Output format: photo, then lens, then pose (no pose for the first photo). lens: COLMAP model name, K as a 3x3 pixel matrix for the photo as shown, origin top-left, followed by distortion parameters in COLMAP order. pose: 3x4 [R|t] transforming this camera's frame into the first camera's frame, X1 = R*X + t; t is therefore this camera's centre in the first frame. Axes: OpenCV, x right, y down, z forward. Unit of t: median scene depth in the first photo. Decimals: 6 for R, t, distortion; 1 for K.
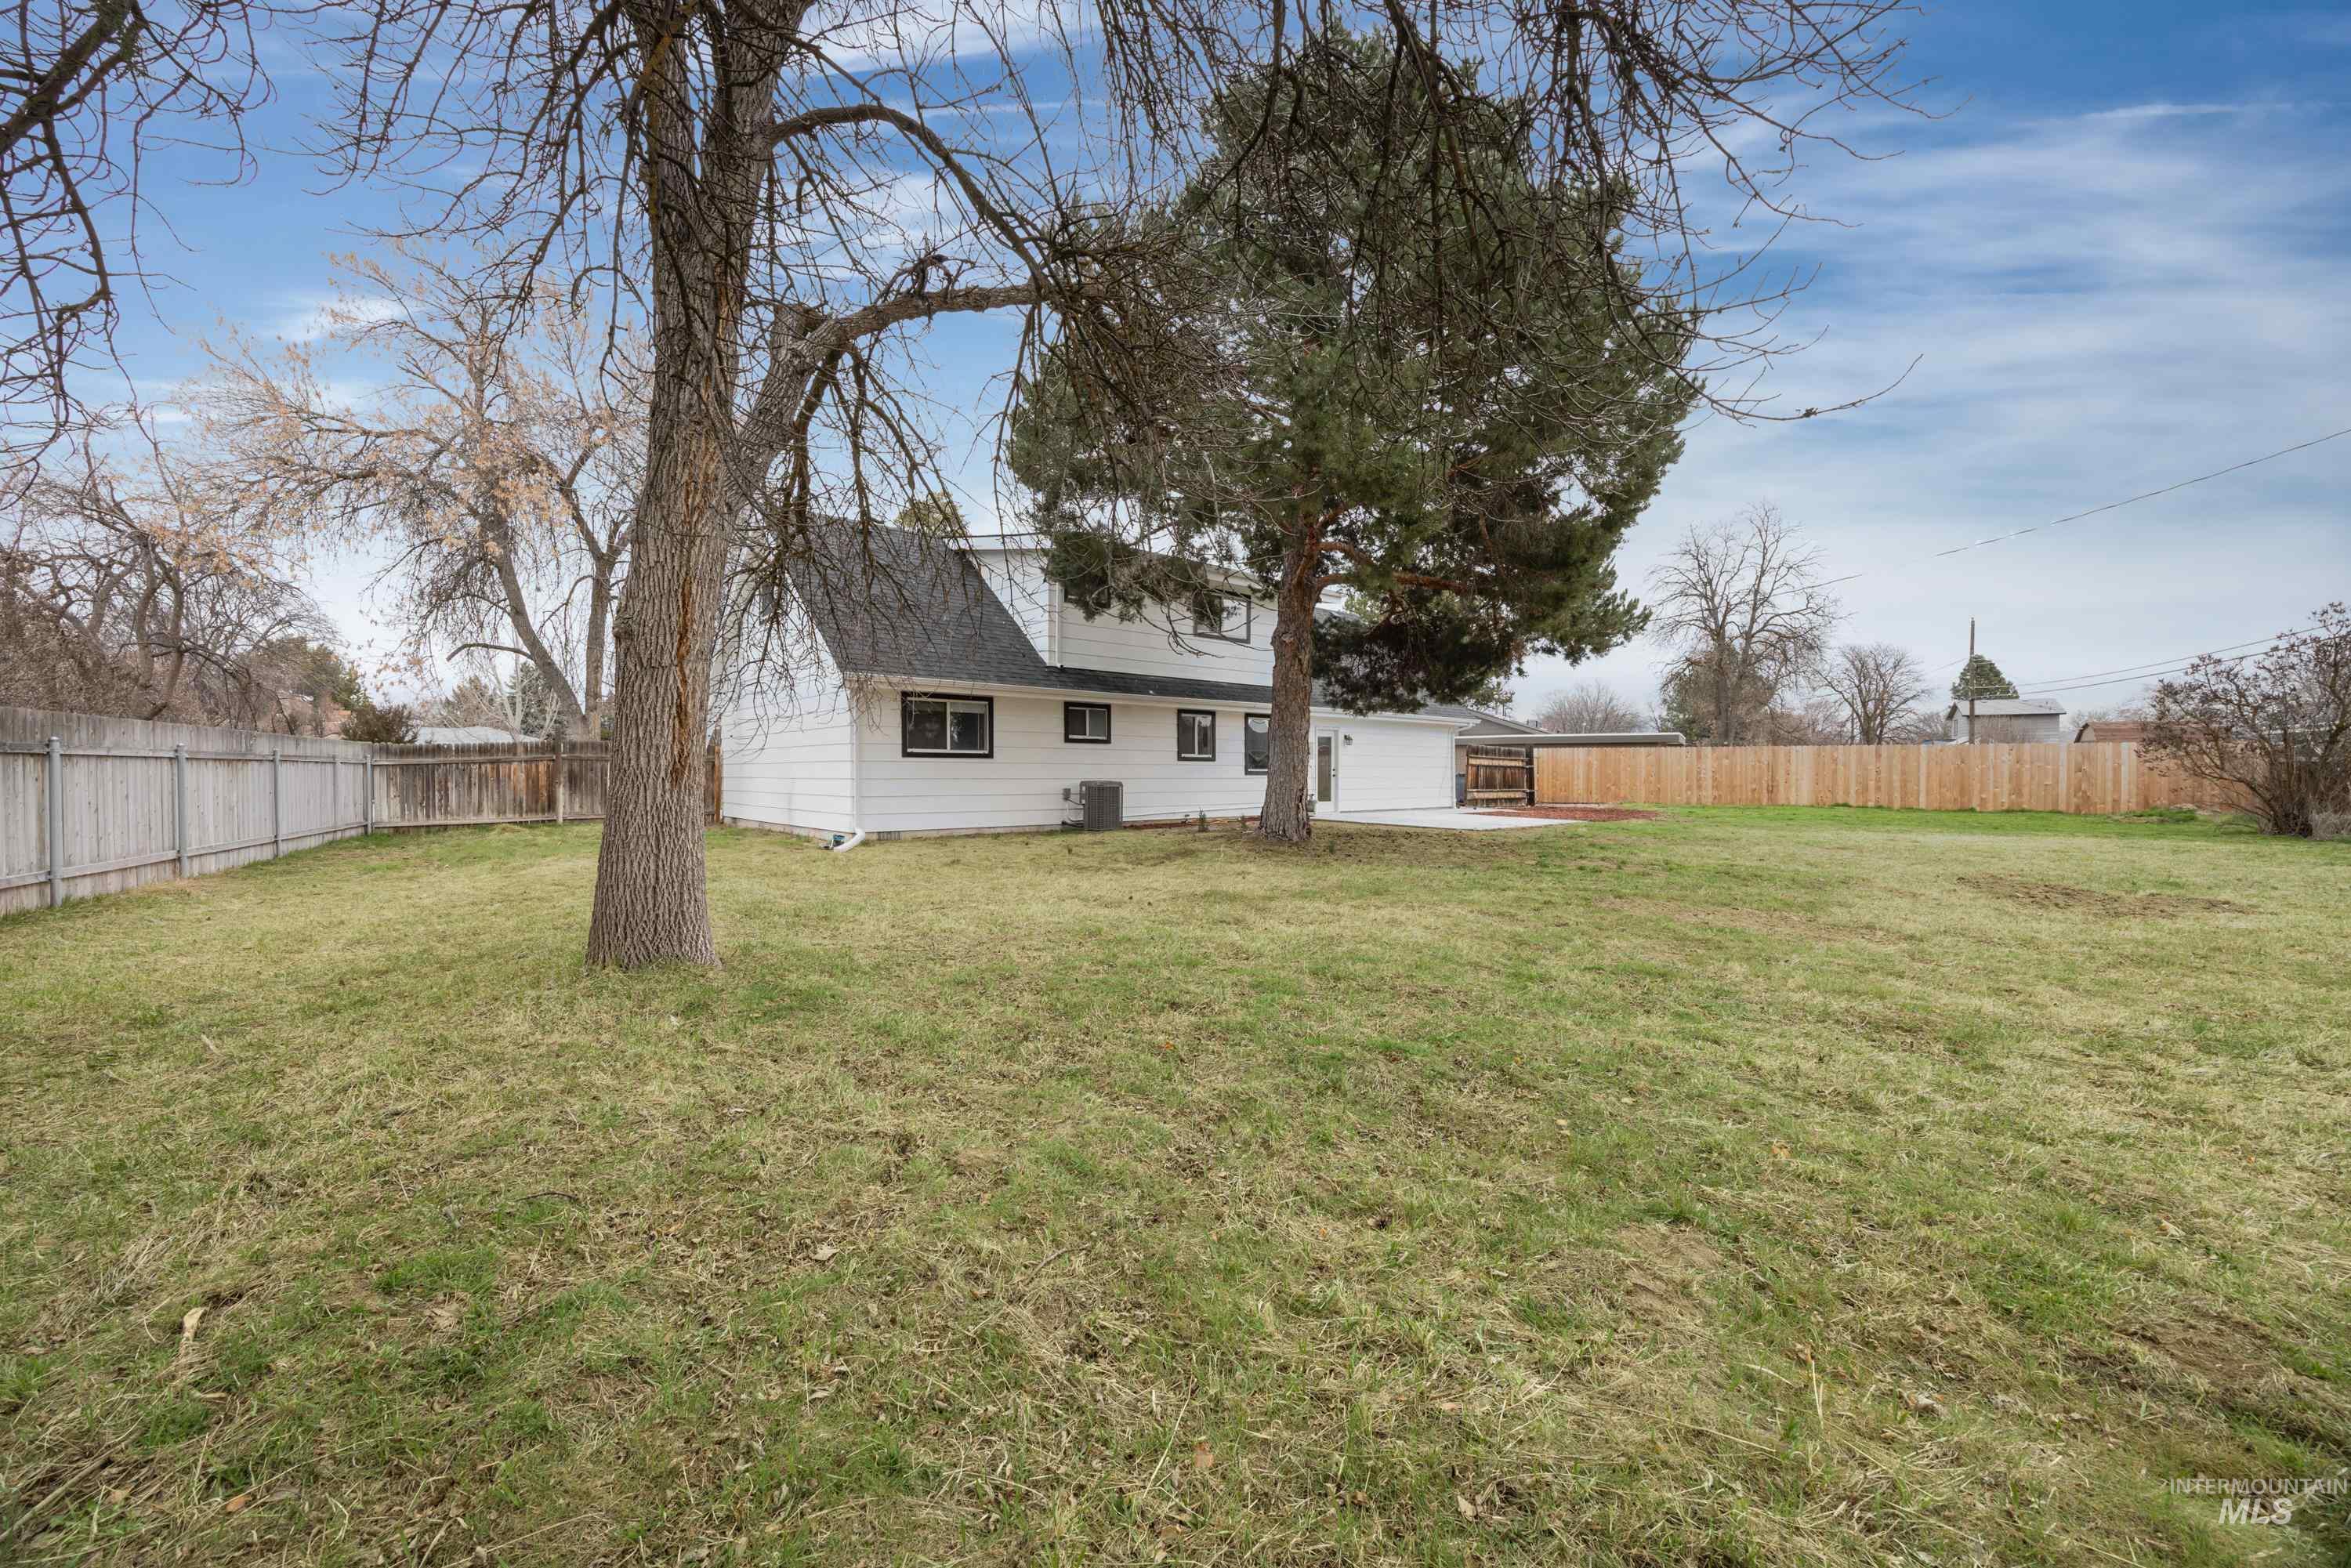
lens RADIAL K [[914.2, 0, 1165.7], [0, 914.2, 780.4], [0, 0, 1]] dist [0.001380, 0.000097]
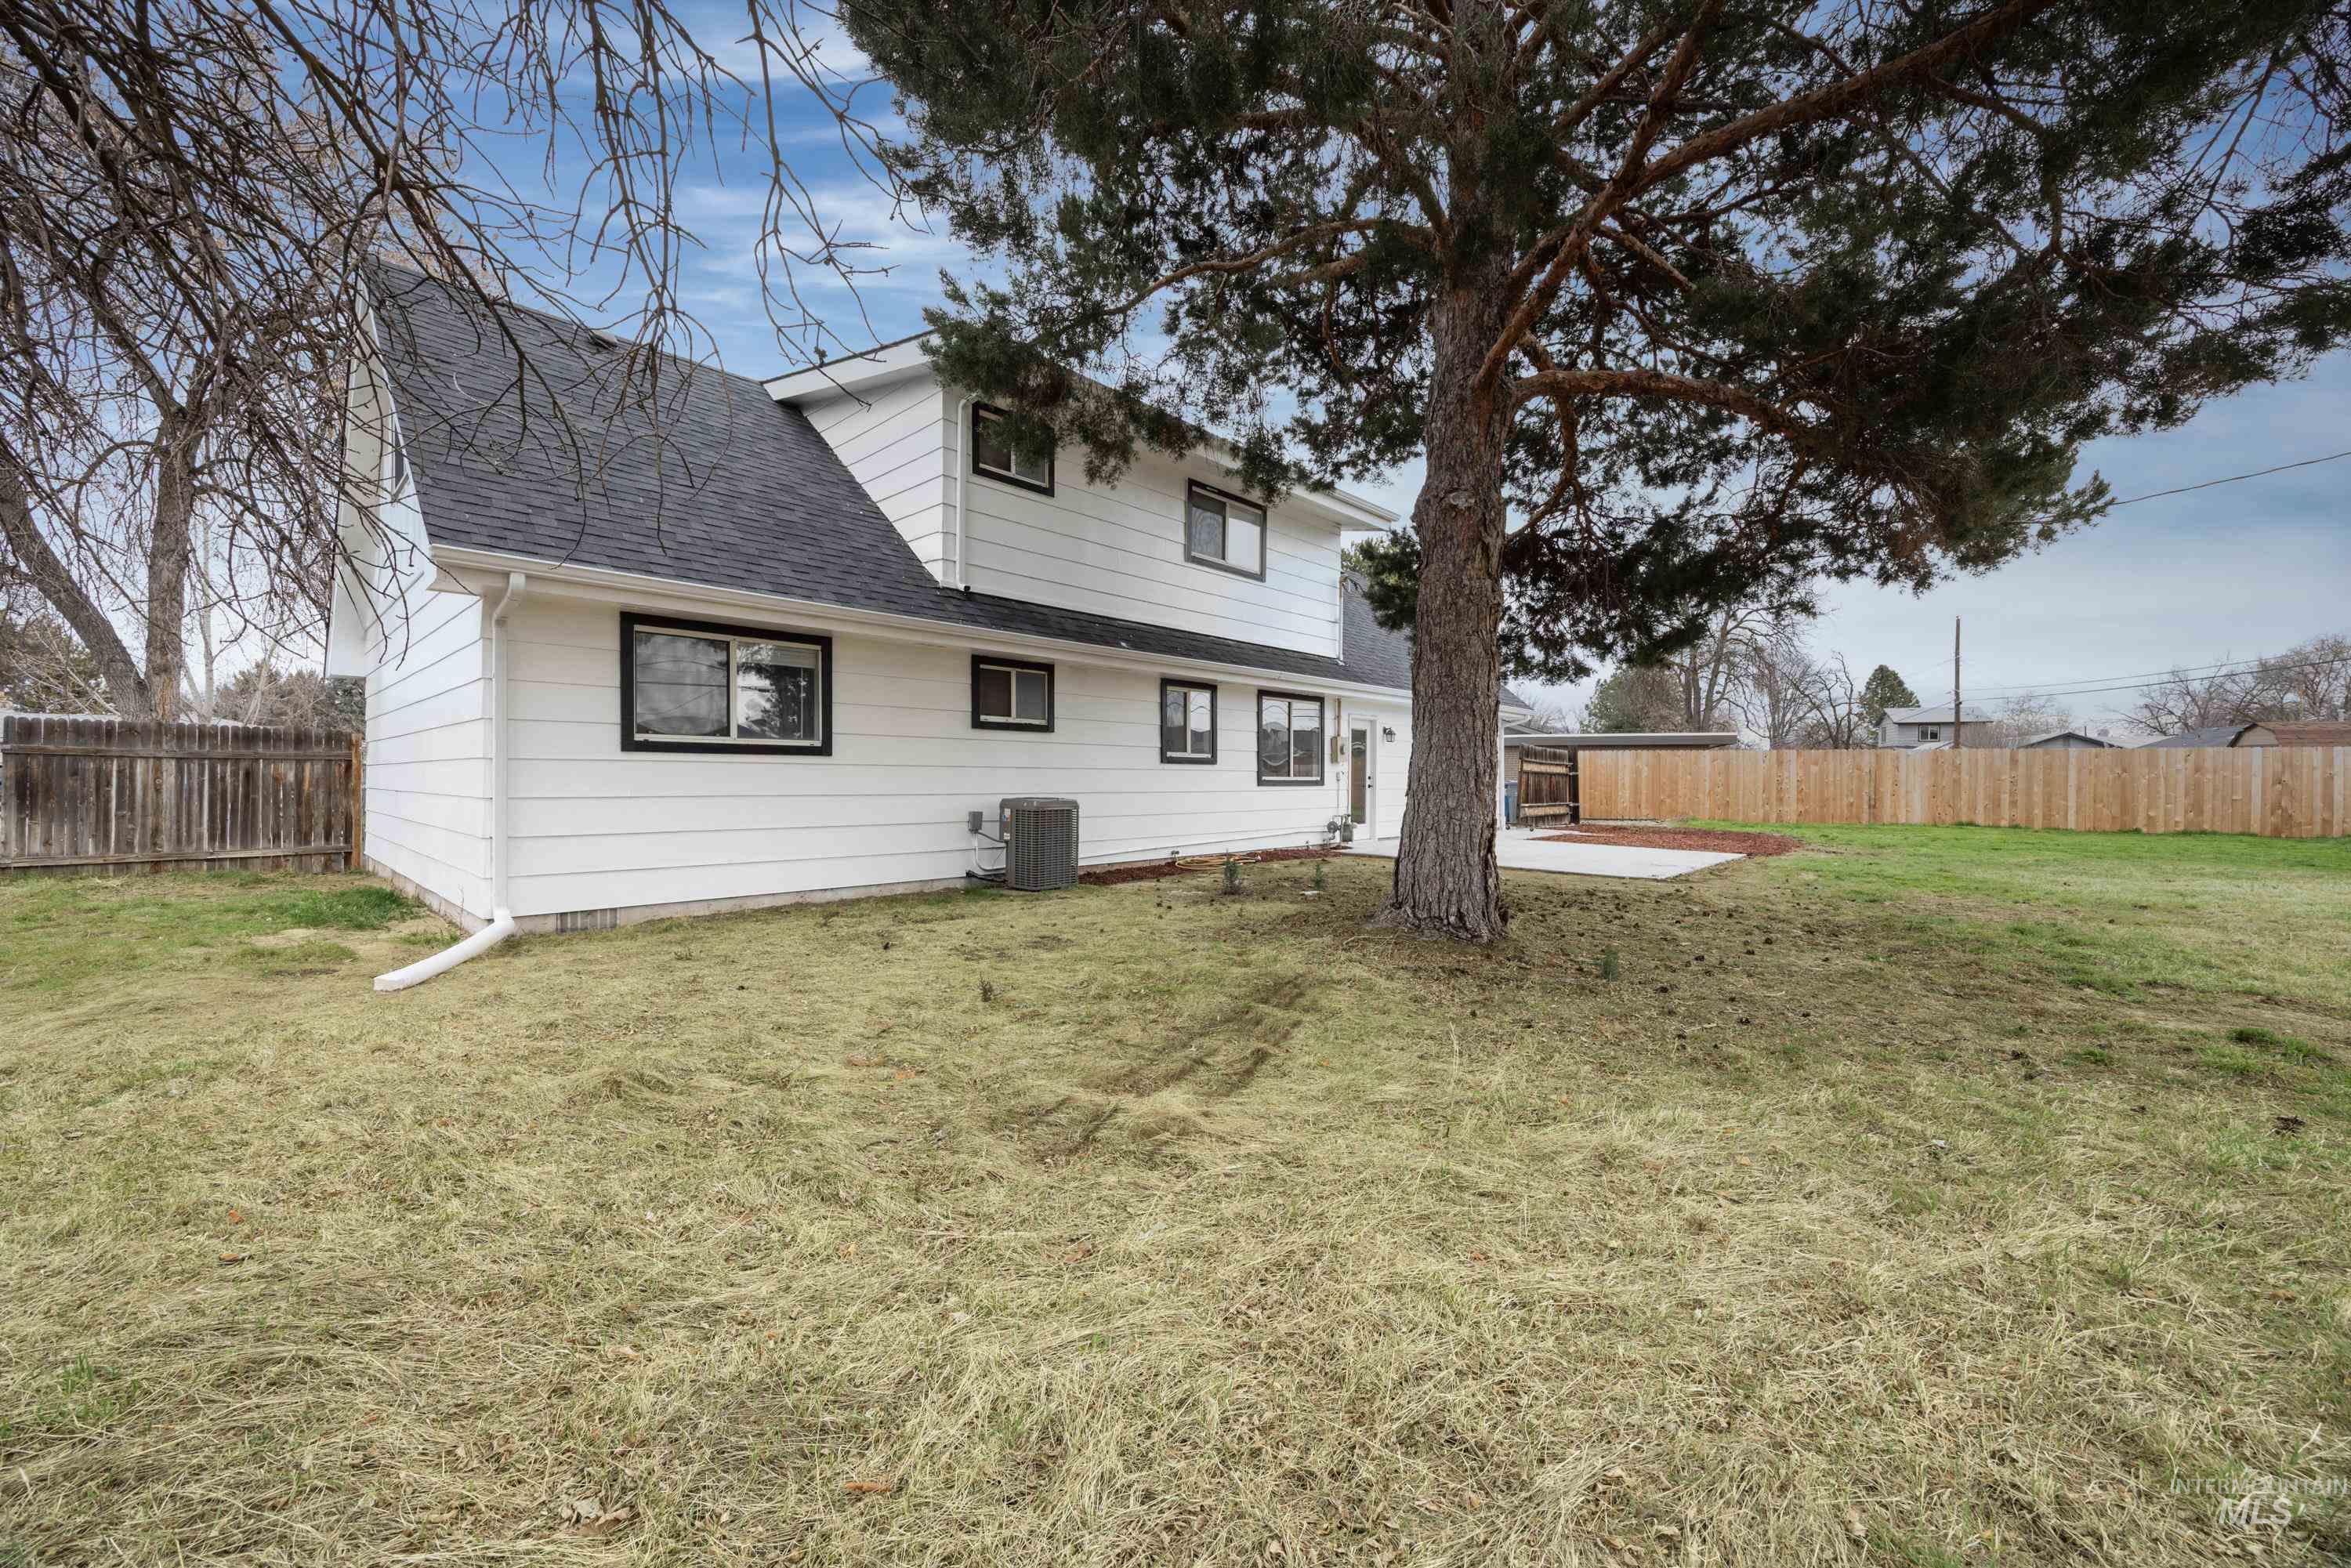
lens RADIAL K [[914.2, 0, 1168.7], [0, 914.2, 780.3], [0, 0, 1]] dist [0.001380, 0.000097]
pose [[0.994240, 0.003317, 0.107126, -0.050653], [-0.002807, 0.999984, -0.004910, -0.007595], [-0.107140, 0.004581, 0.994233, 0.432301]]
